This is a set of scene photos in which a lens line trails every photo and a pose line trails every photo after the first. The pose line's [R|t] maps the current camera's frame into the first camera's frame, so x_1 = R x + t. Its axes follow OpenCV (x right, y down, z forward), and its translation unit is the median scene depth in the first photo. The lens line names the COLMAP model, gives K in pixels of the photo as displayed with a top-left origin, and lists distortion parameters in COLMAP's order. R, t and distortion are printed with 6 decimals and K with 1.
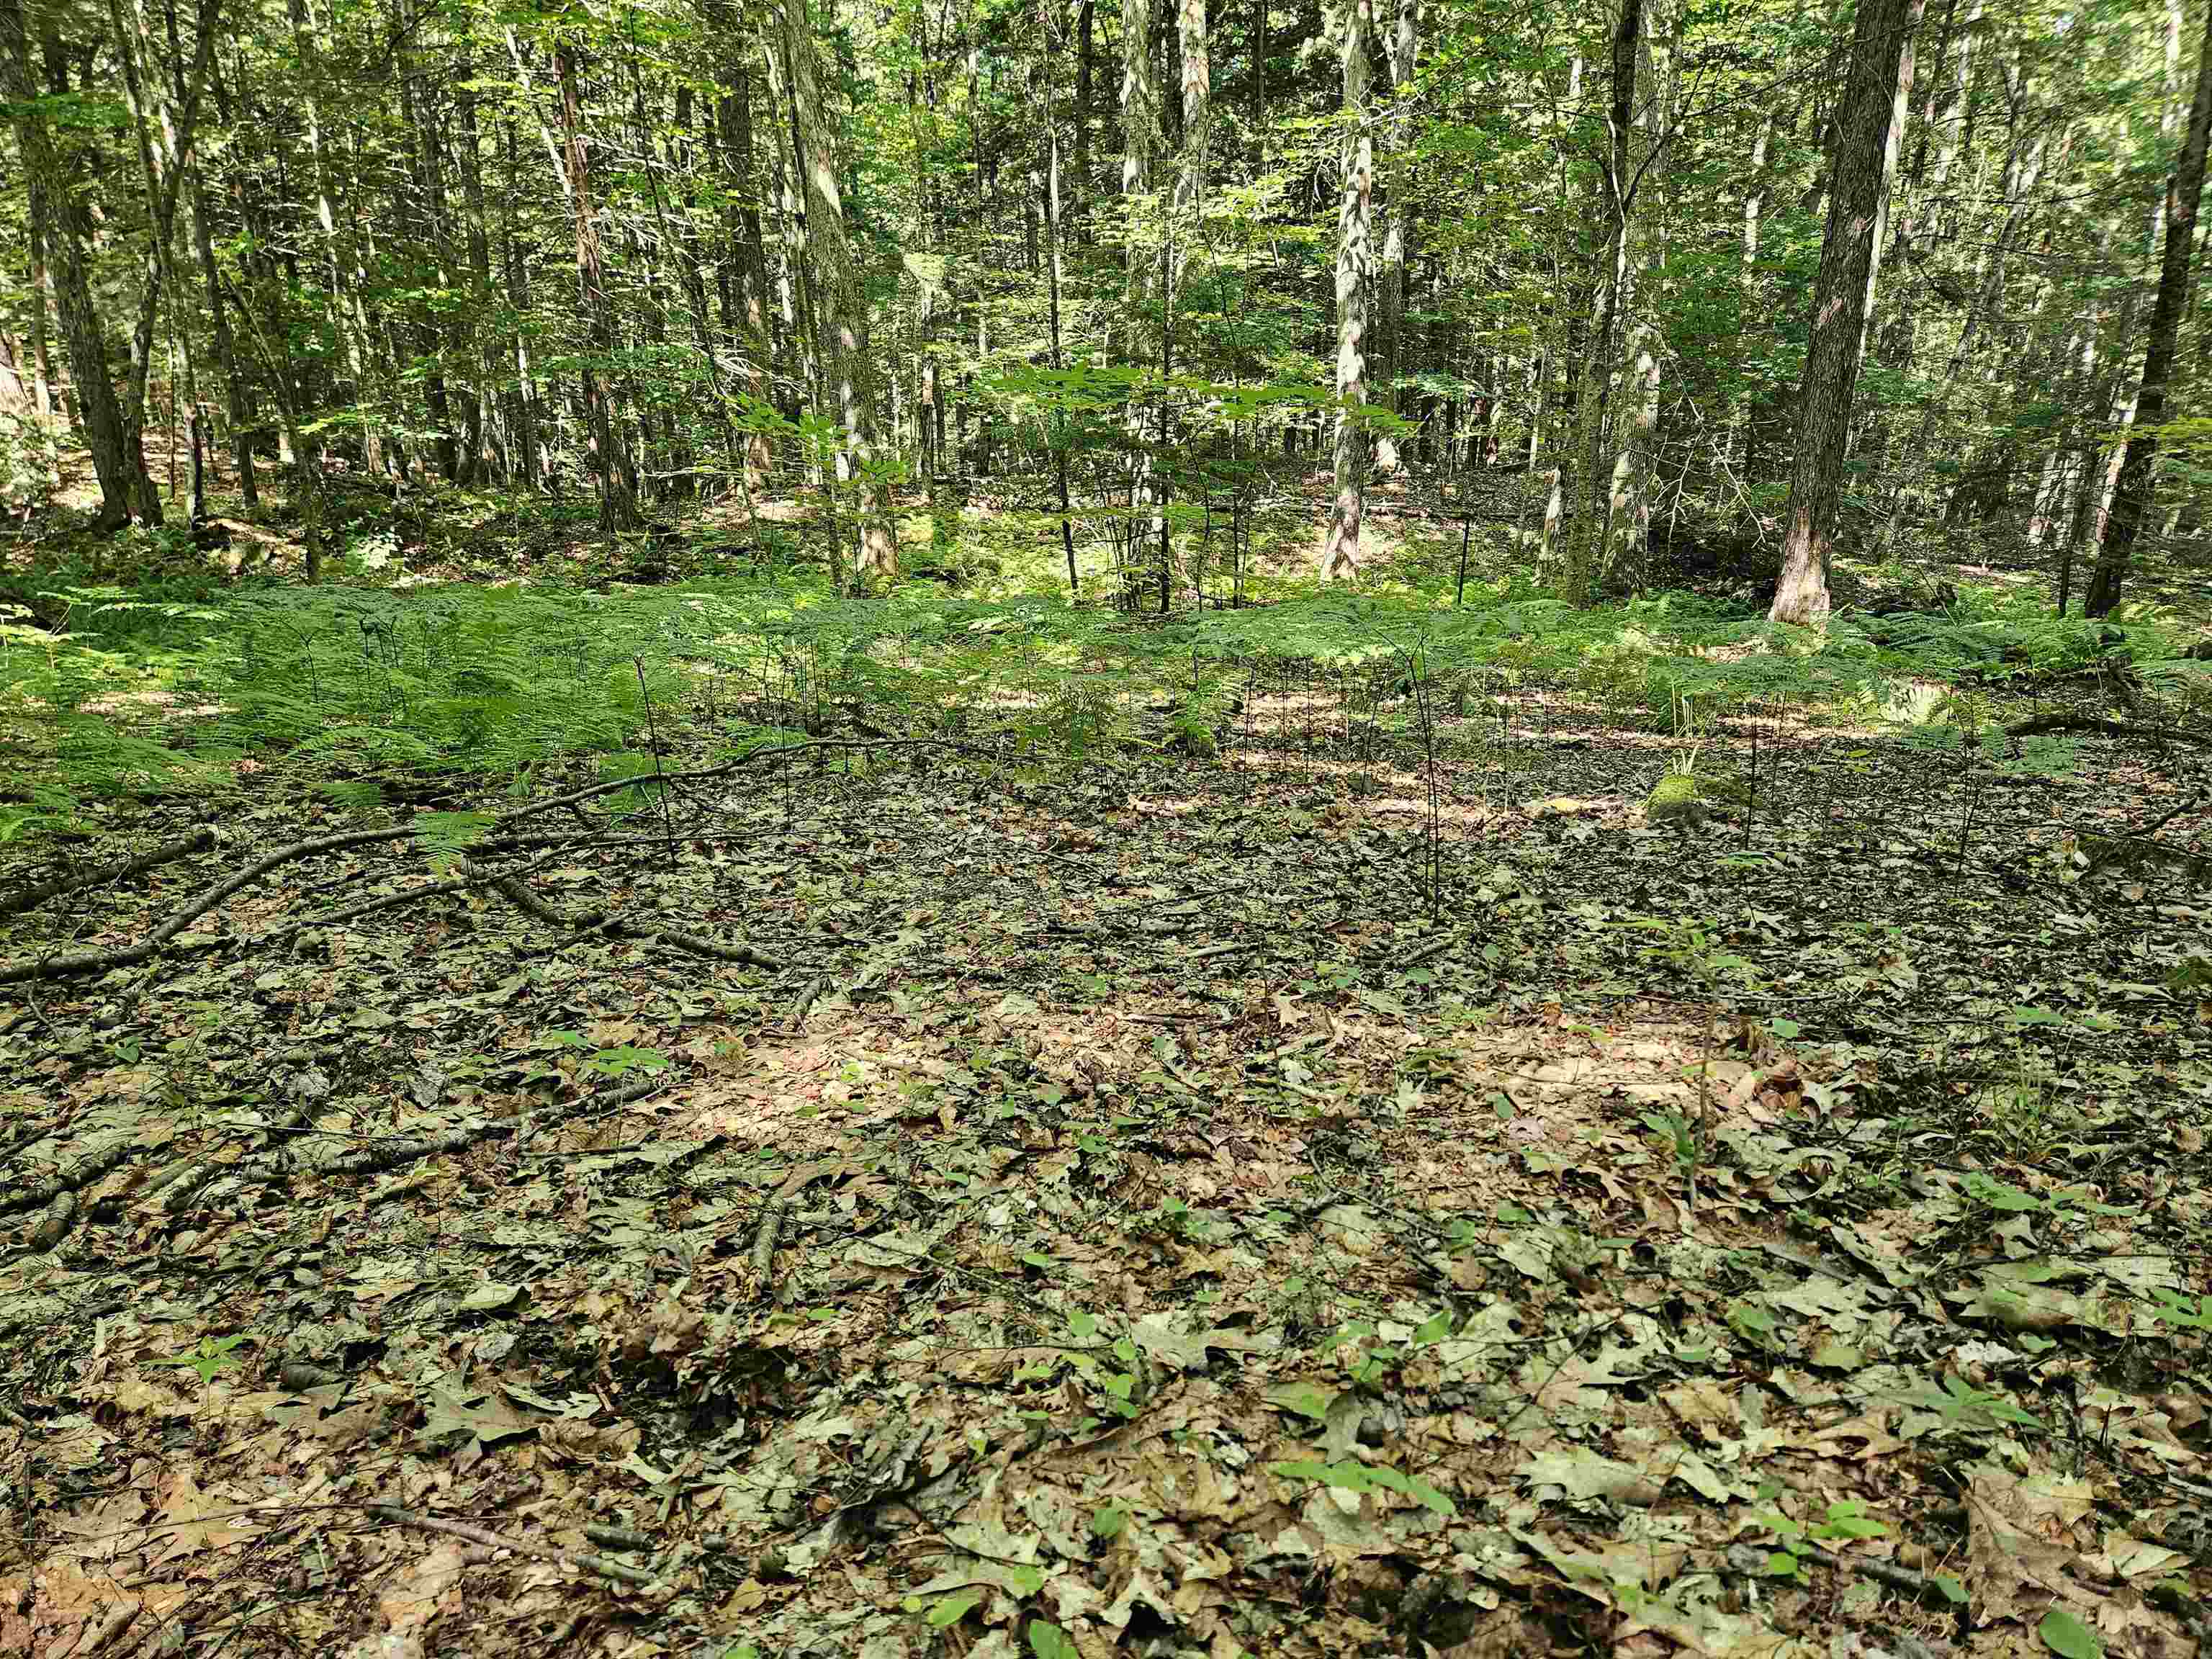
lens RADIAL K [[1495.0, 0, 1111.9], [0, 1495.0, 887.5], [0, 0, 1]] dist [0.083514, -0.076925]
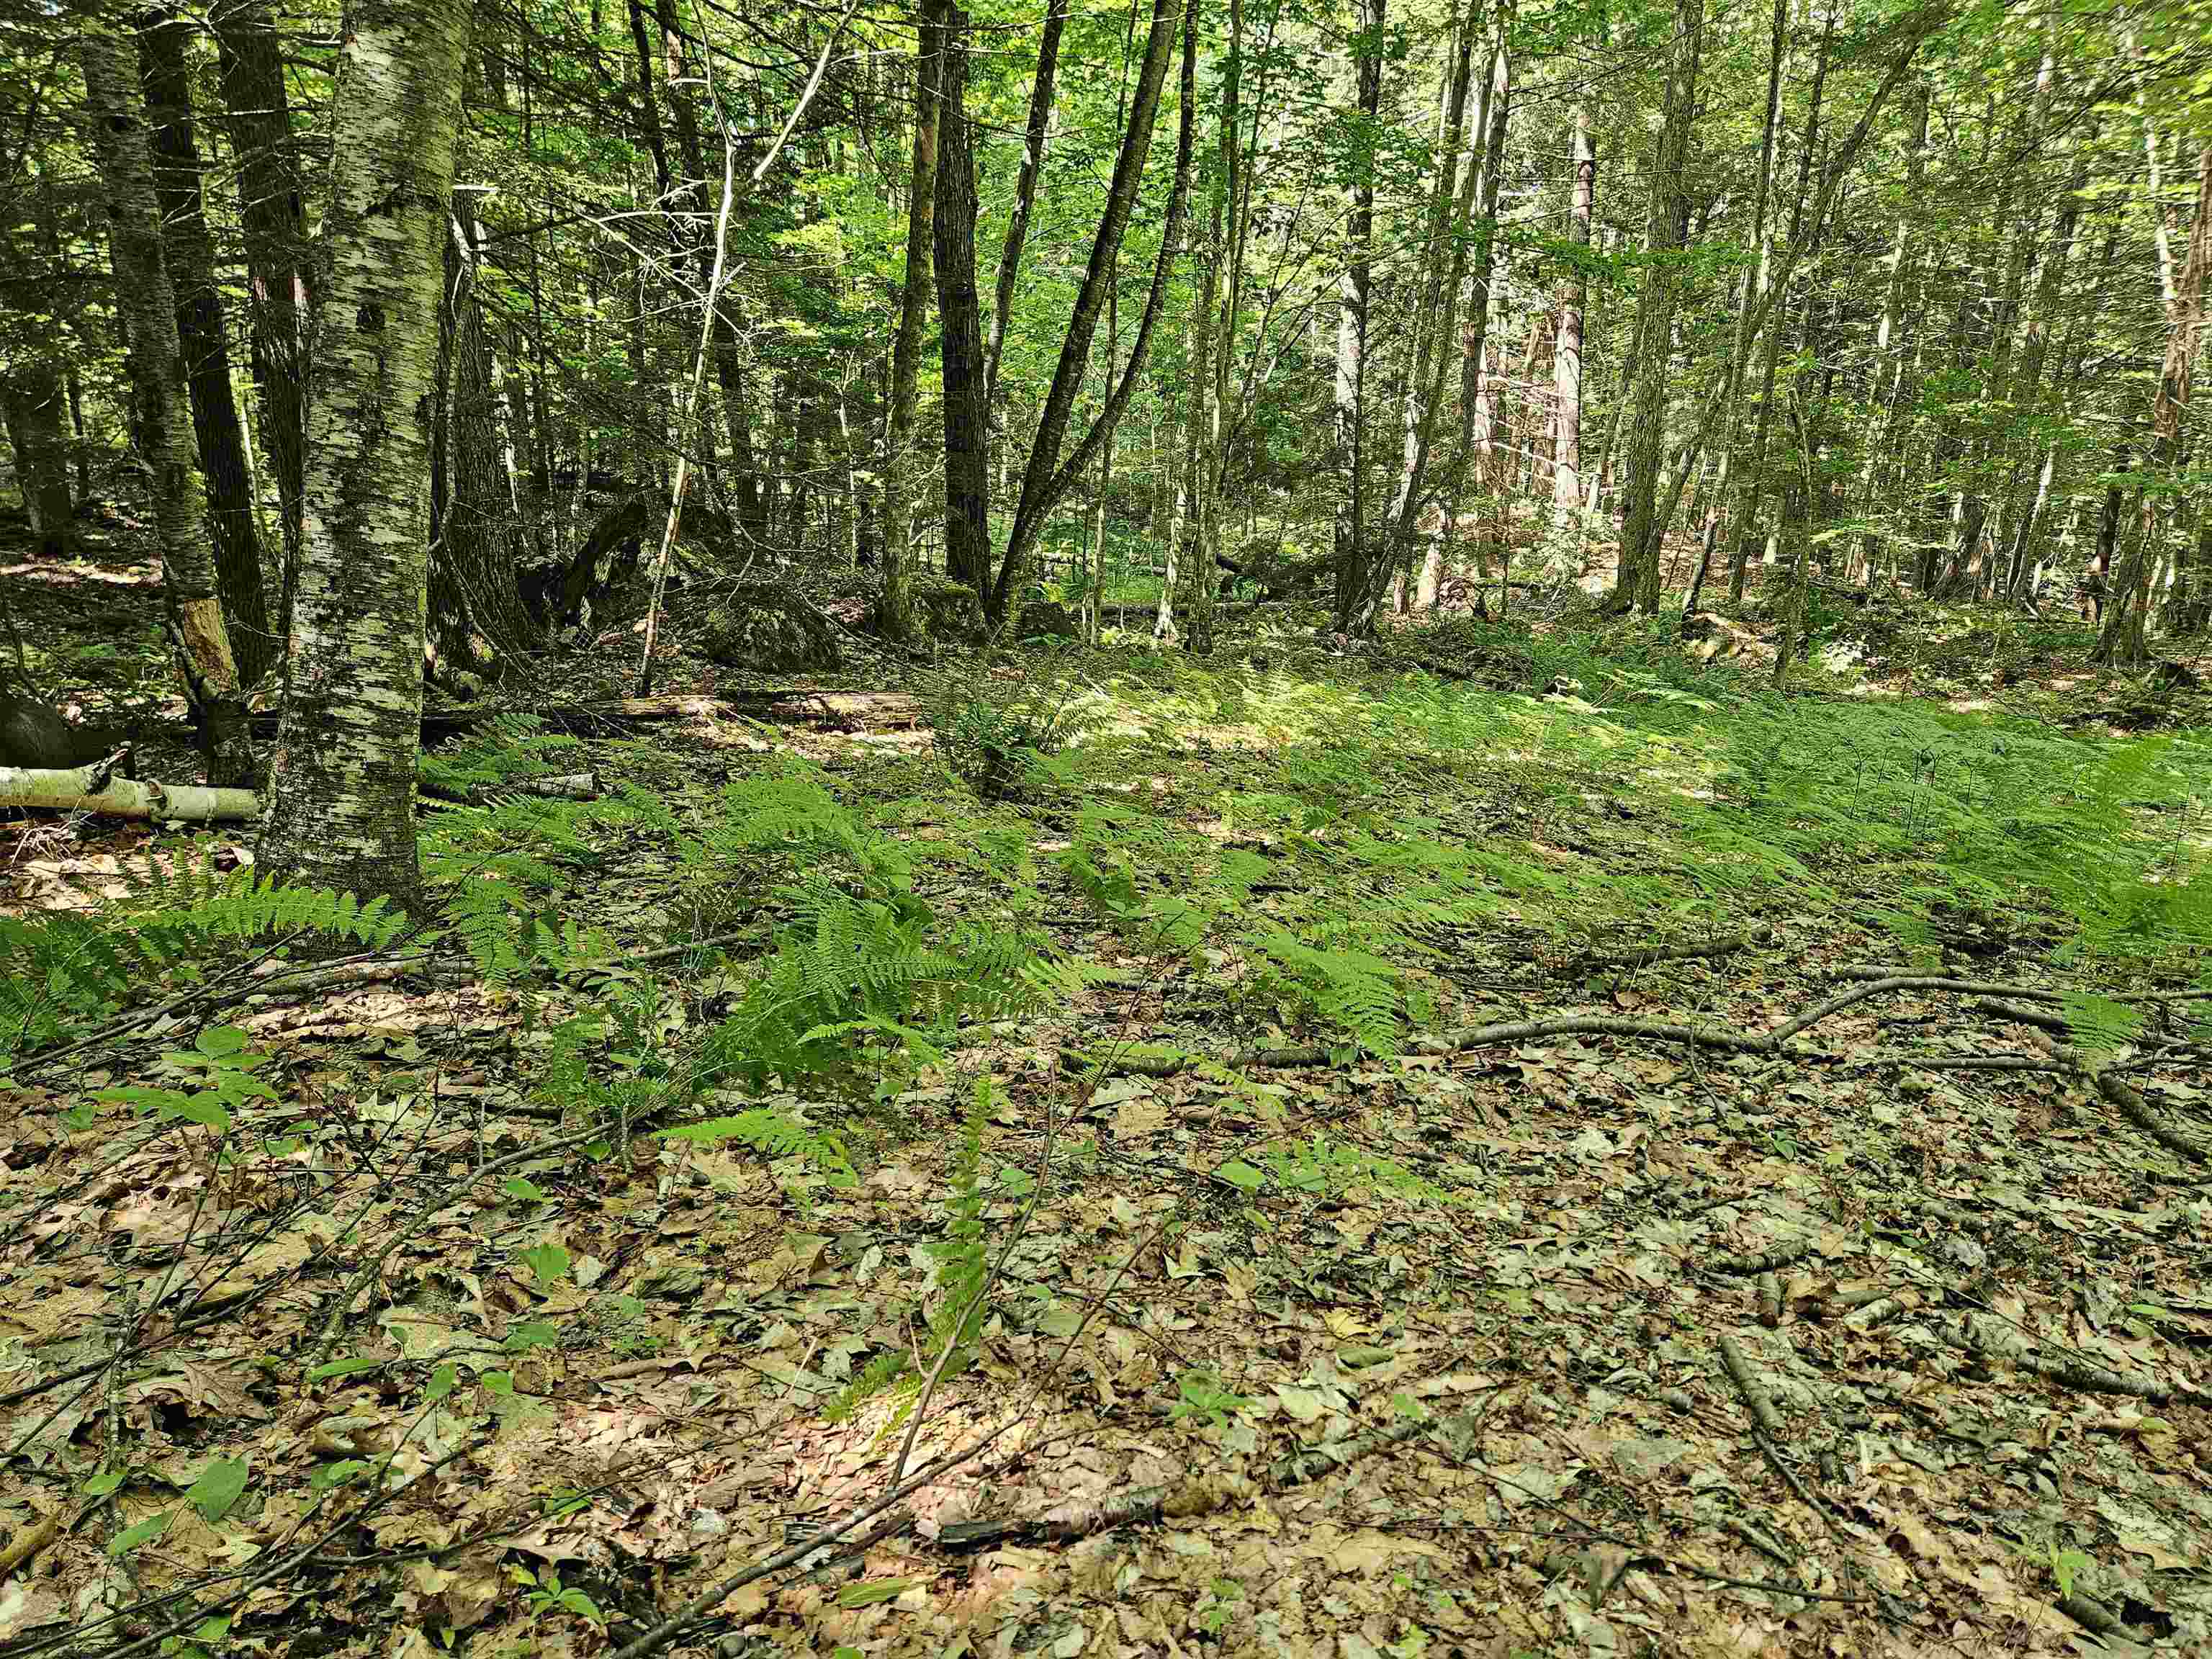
lens RADIAL K [[1495.0, 0, 1111.9], [0, 1495.0, 887.5], [0, 0, 1]] dist [0.083514, -0.076925]
pose [[0.627915, 0.234855, -0.742001, -0.172918], [-0.283794, 0.956834, 0.062693, -0.001399], [0.724696, 0.171210, 0.667460, -0.095440]]
